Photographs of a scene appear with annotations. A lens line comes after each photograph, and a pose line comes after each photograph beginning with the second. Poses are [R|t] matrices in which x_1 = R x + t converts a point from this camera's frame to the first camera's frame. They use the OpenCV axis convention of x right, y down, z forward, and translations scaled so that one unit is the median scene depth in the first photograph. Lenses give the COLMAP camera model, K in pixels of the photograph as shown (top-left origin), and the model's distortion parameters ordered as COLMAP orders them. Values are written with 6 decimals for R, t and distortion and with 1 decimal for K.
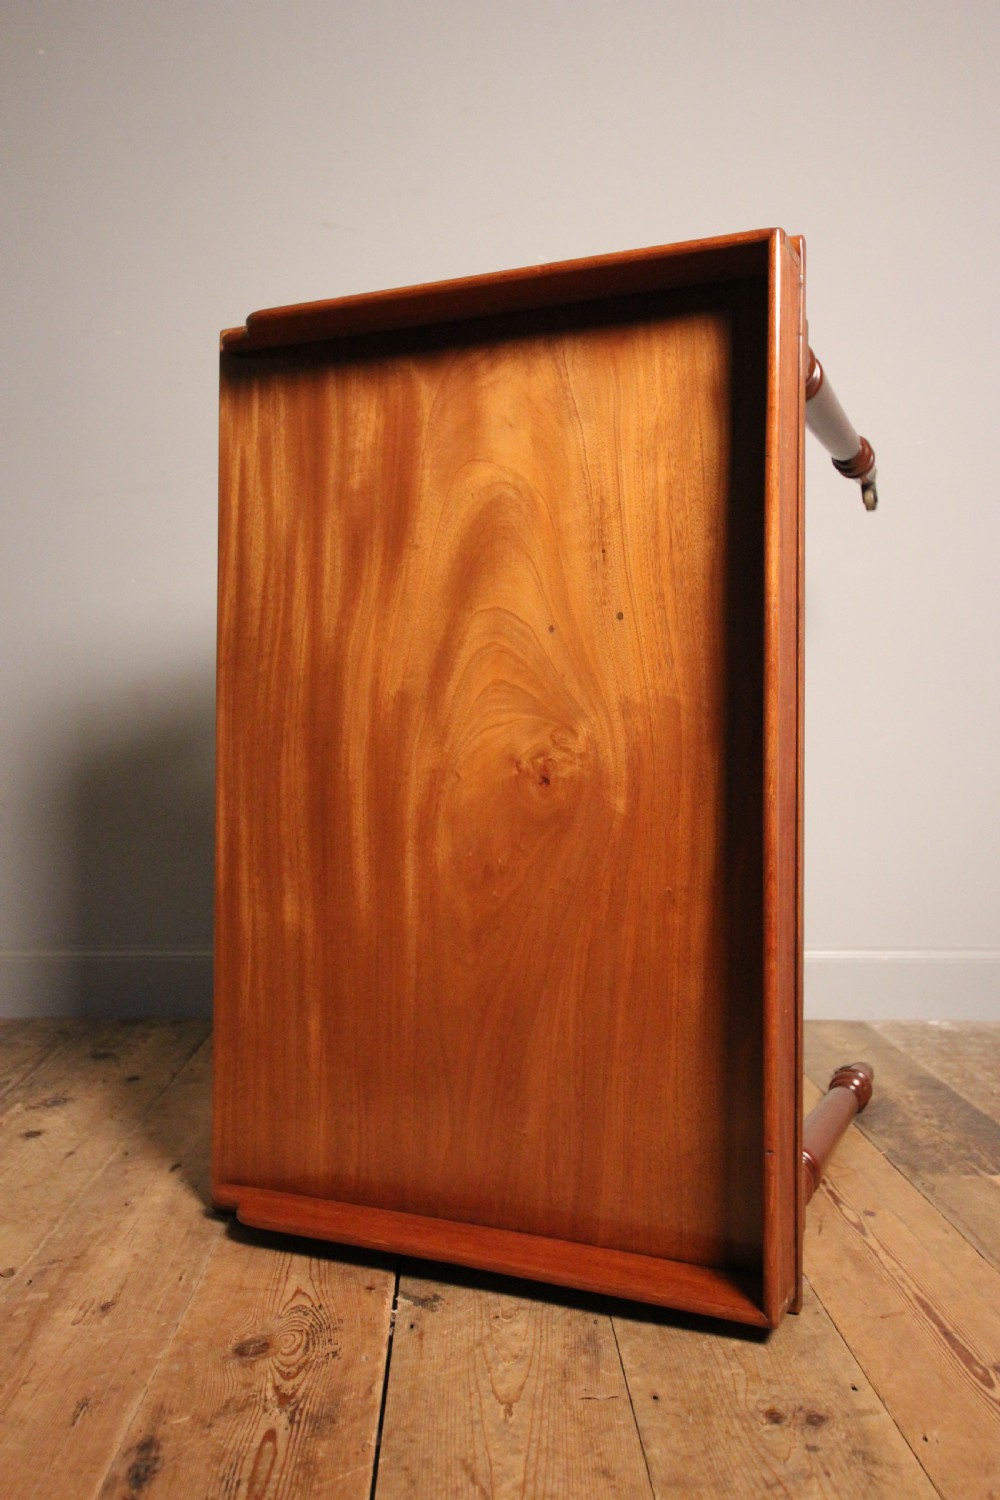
lens RADIAL K [[1290.6, 0, 496.6], [0, 1290.6, 747.0], [0, 0, 1]] dist [0.006977, 0.023070]
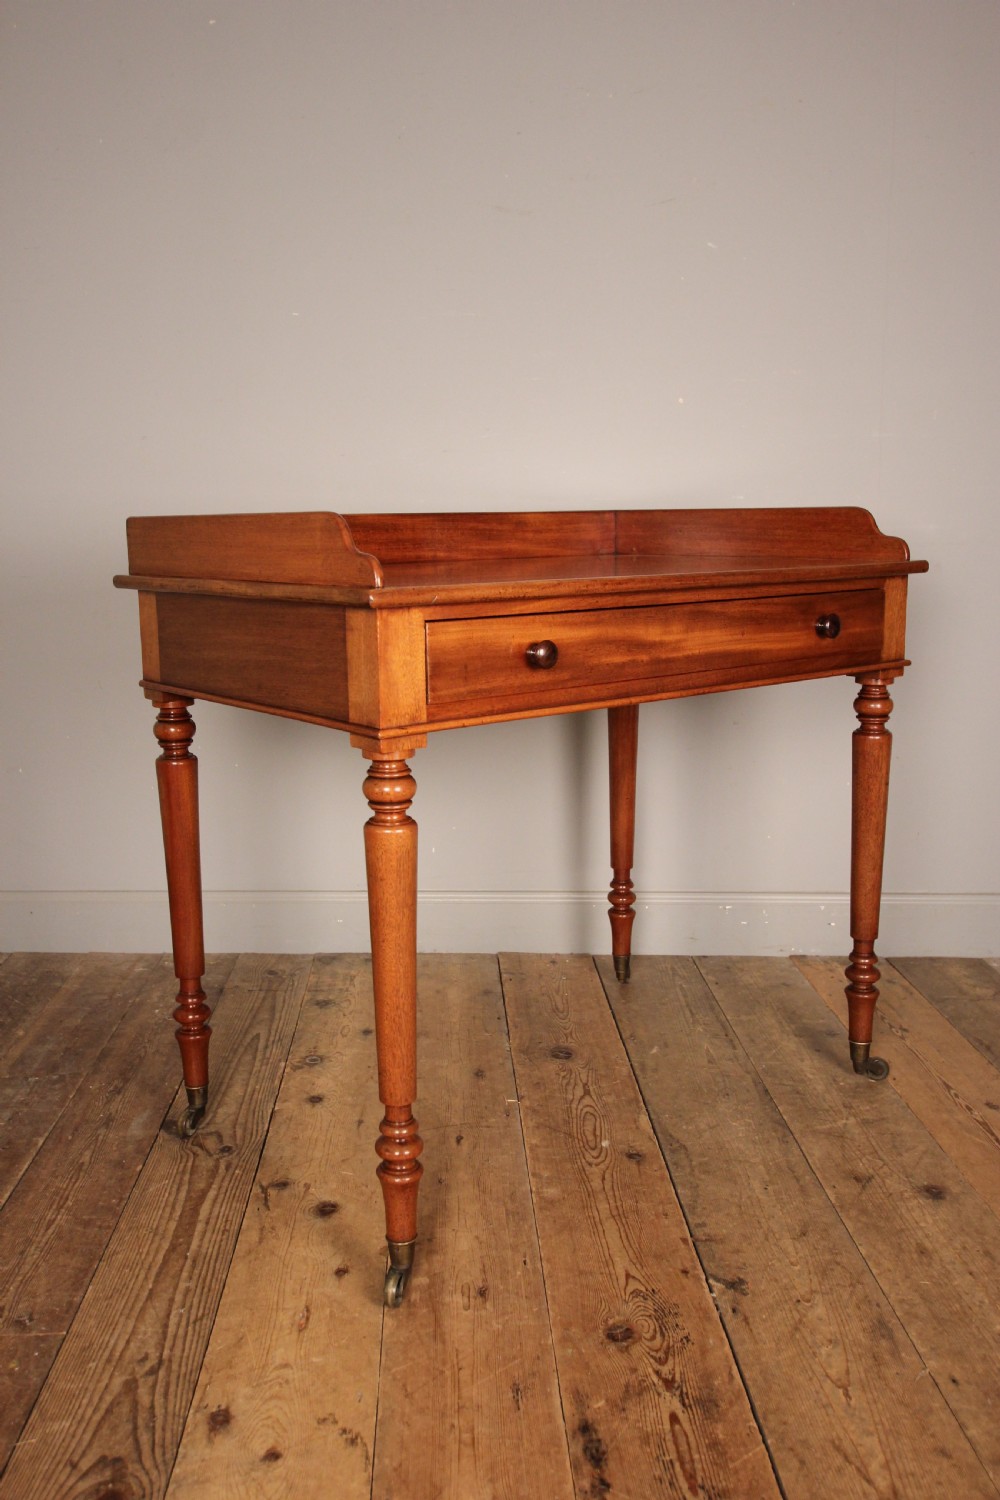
lens RADIAL K [[1290.6, 0, 496.6], [0, 1290.6, 747.0], [0, 0, 1]] dist [0.006977, 0.023070]
pose [[0.999839, -0.005381, 0.017106, -0.343056], [0.002635, 0.987652, 0.156641, -0.320481], [-0.017738, -0.156571, 0.987507, -0.174151]]
